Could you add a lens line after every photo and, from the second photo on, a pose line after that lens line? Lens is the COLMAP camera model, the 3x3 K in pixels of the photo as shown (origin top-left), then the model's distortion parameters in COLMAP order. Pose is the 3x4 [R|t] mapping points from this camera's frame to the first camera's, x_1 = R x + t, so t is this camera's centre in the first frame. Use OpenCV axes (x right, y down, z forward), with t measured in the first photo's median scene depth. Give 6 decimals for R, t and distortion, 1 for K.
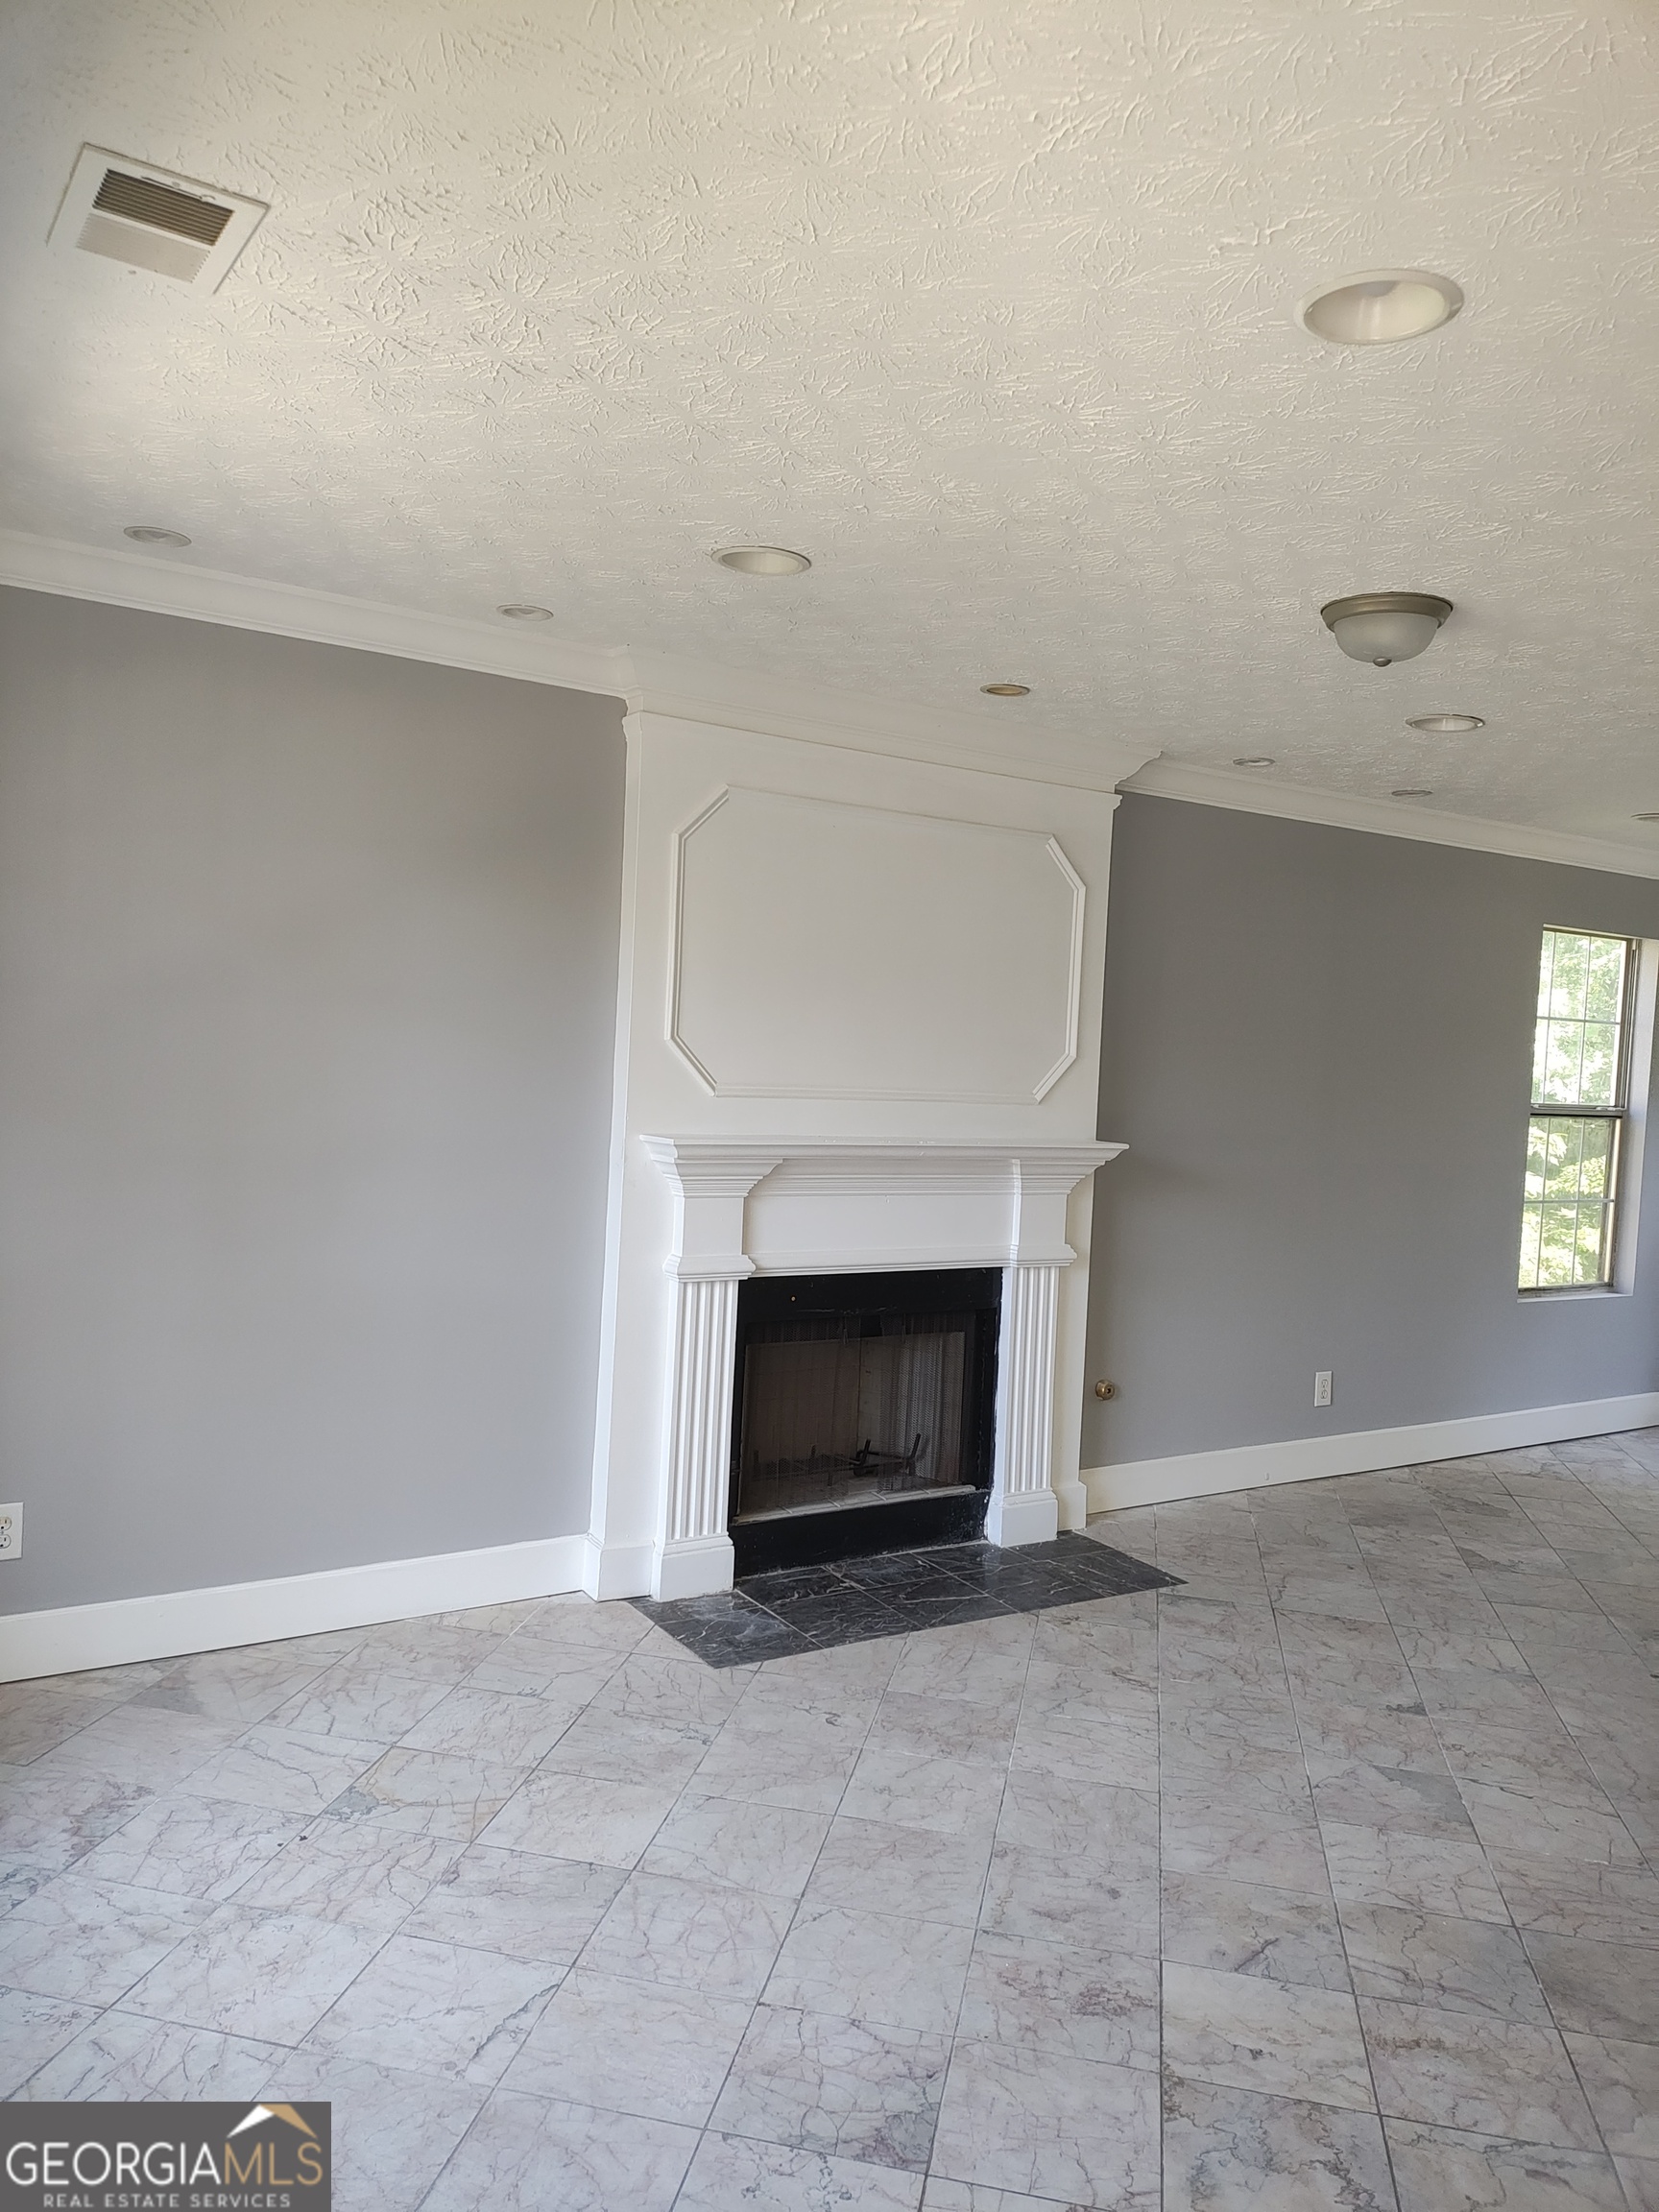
lens RADIAL K [[1607.3, 0, 815.5], [0, 1607.3, 1102.1], [0, 0, 1]] dist [0.071113, -0.076580]
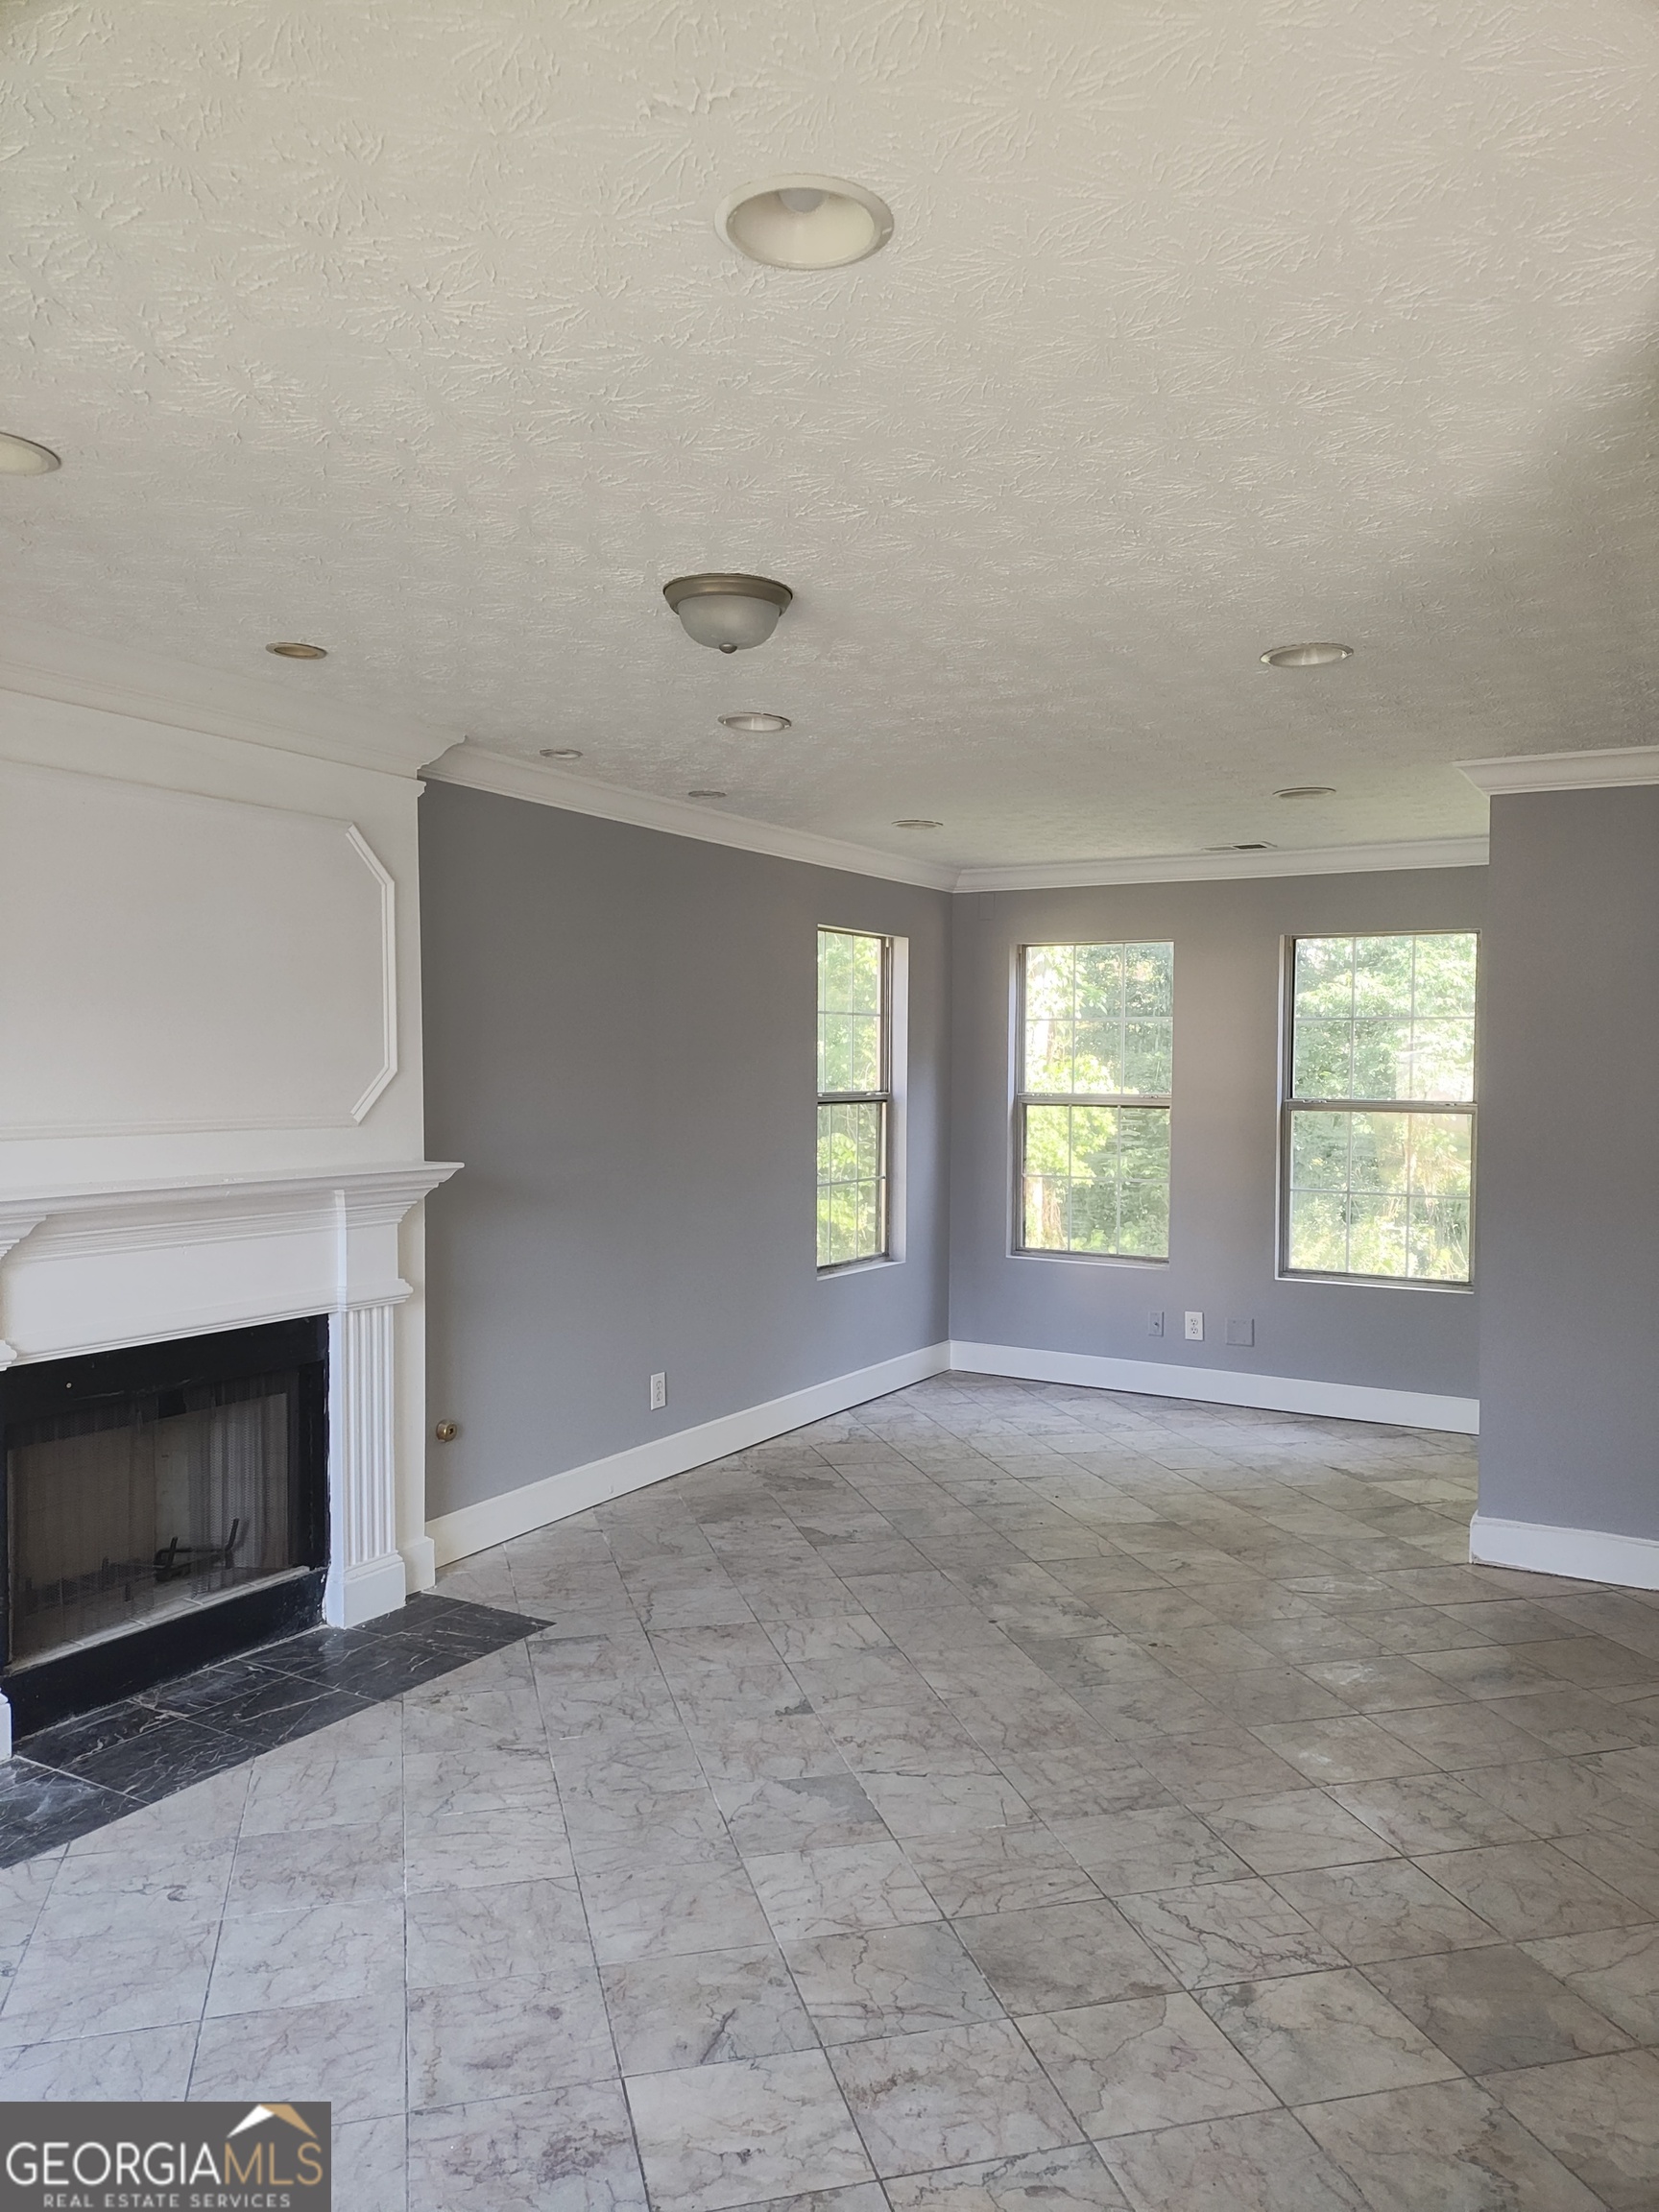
lens RADIAL K [[1608.3, 0, 862.3], [0, 1608.3, 1116.8], [0, 0, 1]] dist [0.056773, -0.077498]
pose [[0.884097, -0.062702, 0.463077, -0.032223], [0.059084, 0.998003, 0.022331, -0.007991], [-0.463553, 0.007618, 0.886036, 0.091113]]
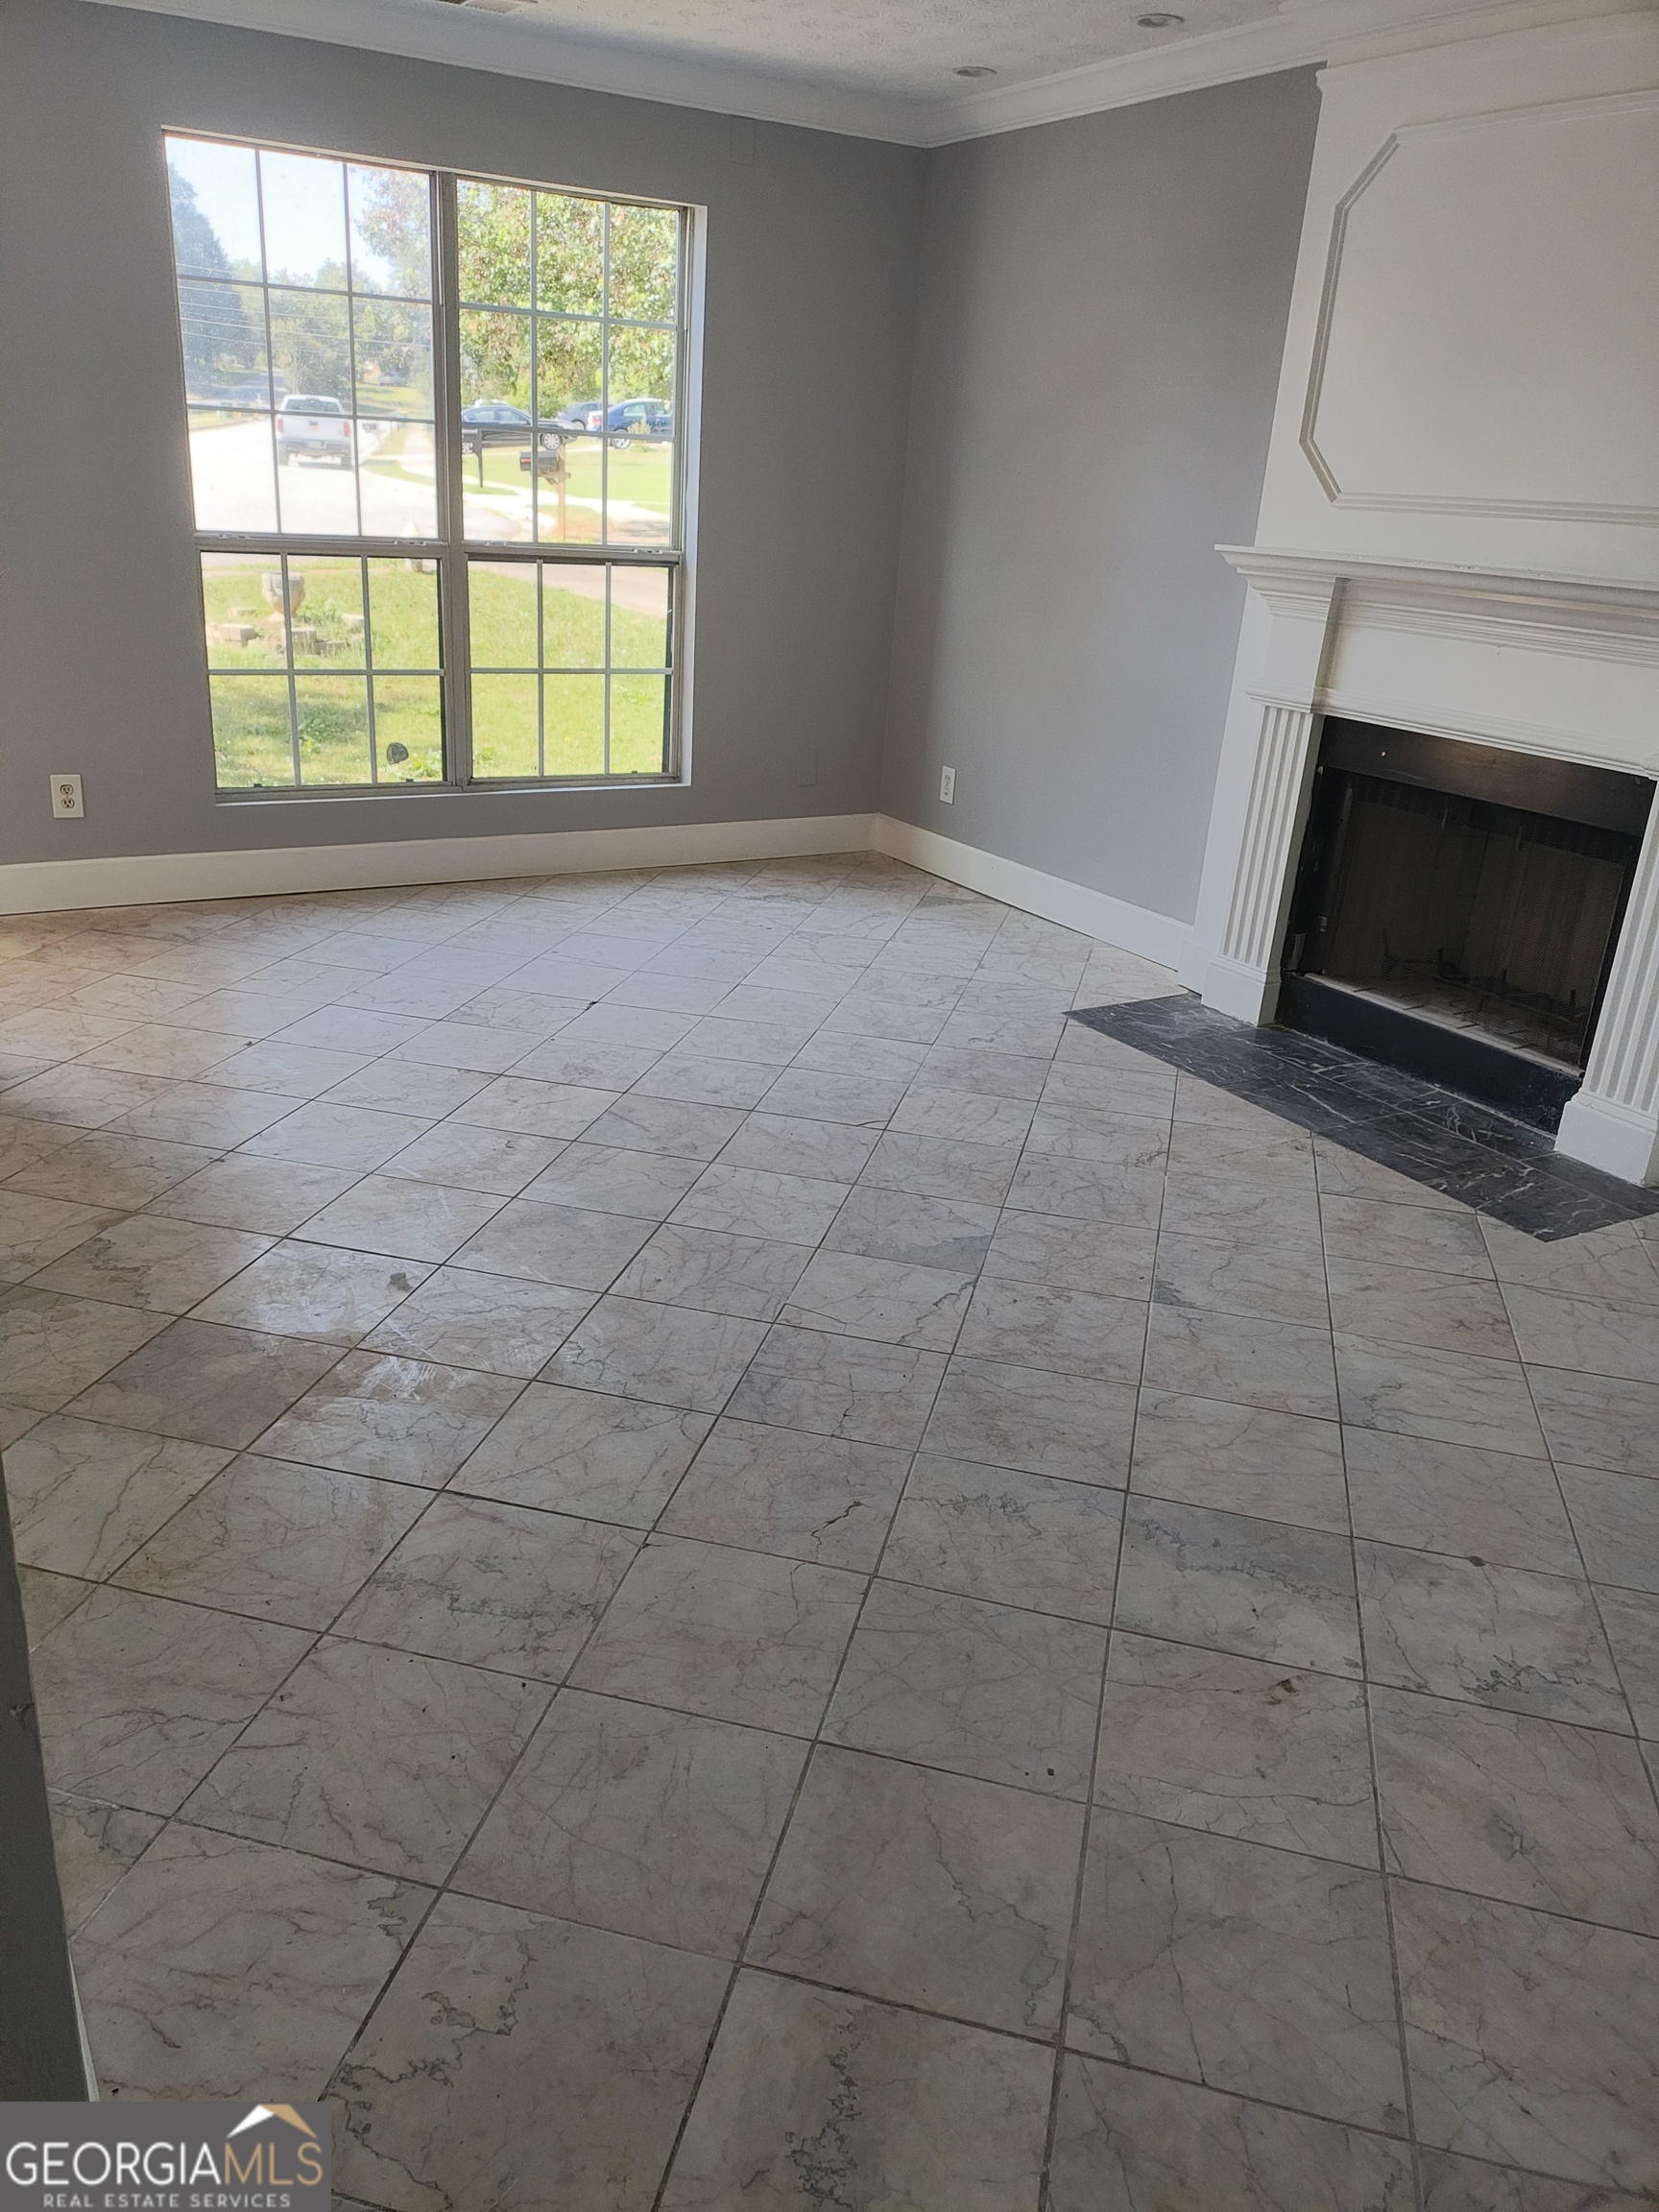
lens RADIAL K [[1607.5, 0, 758.7], [0, 1607.5, 1102.9], [0, 0, 1]] dist [0.050646, -0.066580]
pose [[-0.059509, 0.310659, -0.948657, 0.963493], [-0.097785, 0.943956, 0.315253, 0.059483], [0.993427, 0.111525, -0.025796, 0.735658]]
